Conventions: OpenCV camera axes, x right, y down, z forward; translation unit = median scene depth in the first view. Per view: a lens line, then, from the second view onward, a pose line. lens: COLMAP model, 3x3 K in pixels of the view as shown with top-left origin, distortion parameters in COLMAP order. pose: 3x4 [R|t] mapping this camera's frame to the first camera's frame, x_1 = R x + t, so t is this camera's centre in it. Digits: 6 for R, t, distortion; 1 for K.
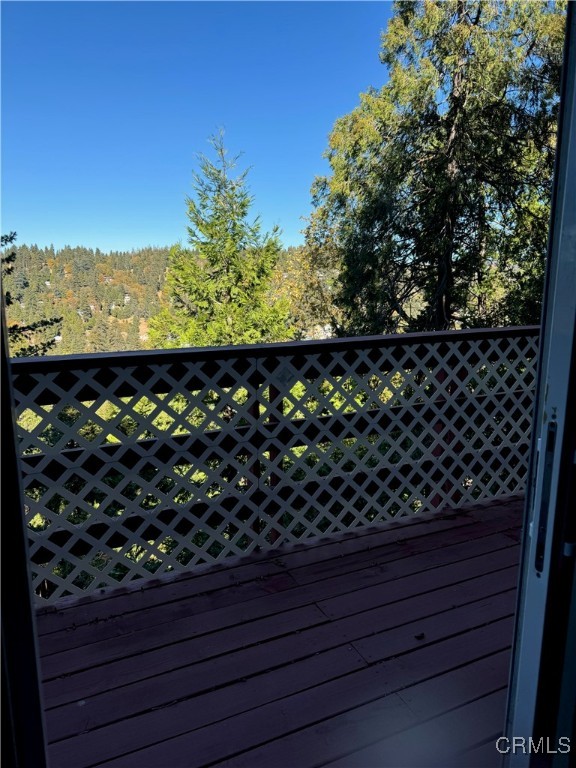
lens RADIAL K [[546.6, 0, 286.7], [0, 546.6, 384.4], [0, 0, 1]] dist [0.073933, -0.003372]
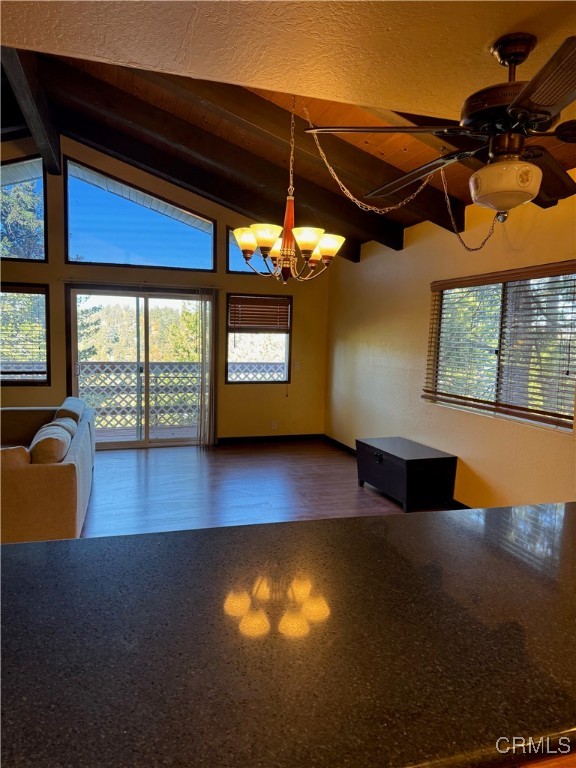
lens RADIAL K [[546.6, 0, 287.4], [0, 546.6, 384.4], [0, 0, 1]] dist [0.073933, -0.003372]
pose [[0.990743, 0.040102, -0.129695, 1.147929], [-0.053841, 0.993095, -0.104224, 0.348388], [0.124620, 0.110242, 0.986061, -2.044094]]
